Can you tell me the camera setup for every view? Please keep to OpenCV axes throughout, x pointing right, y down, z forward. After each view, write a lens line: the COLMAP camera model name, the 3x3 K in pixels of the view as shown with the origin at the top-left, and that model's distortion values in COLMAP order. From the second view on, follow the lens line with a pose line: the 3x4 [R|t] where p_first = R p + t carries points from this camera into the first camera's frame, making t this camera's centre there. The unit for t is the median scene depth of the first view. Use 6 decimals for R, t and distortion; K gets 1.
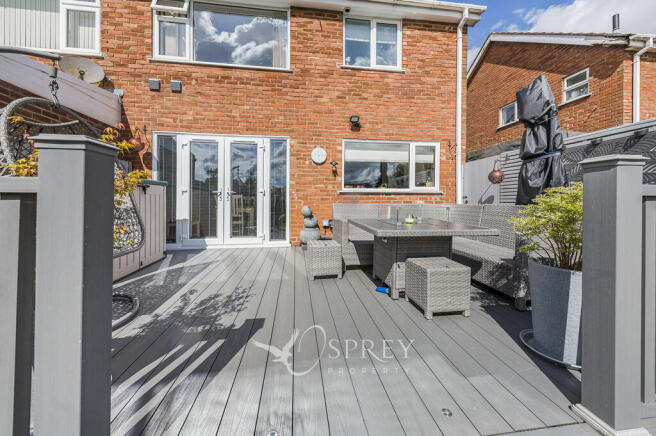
lens RADIAL K [[239.6, 0, 327.3], [0, 239.6, 198.0], [0, 0, 1]] dist [-0.006006, -0.000786]
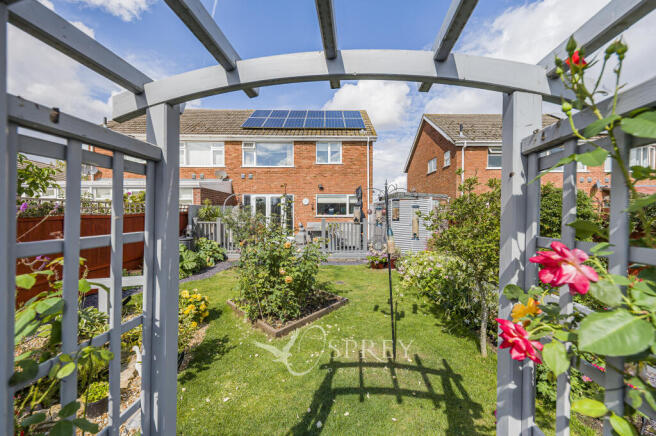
lens RADIAL K [[259.0, 0, 325.1], [0, 259.0, 216.8], [0, 0, 1]] dist [-0.004517, -0.000564]
pose [[0.992160, 0.000904, -0.124971, 0.472244], [0.000831, 0.999904, 0.013832, -0.057927], [0.124971, -0.013828, 0.992064, -1.522732]]
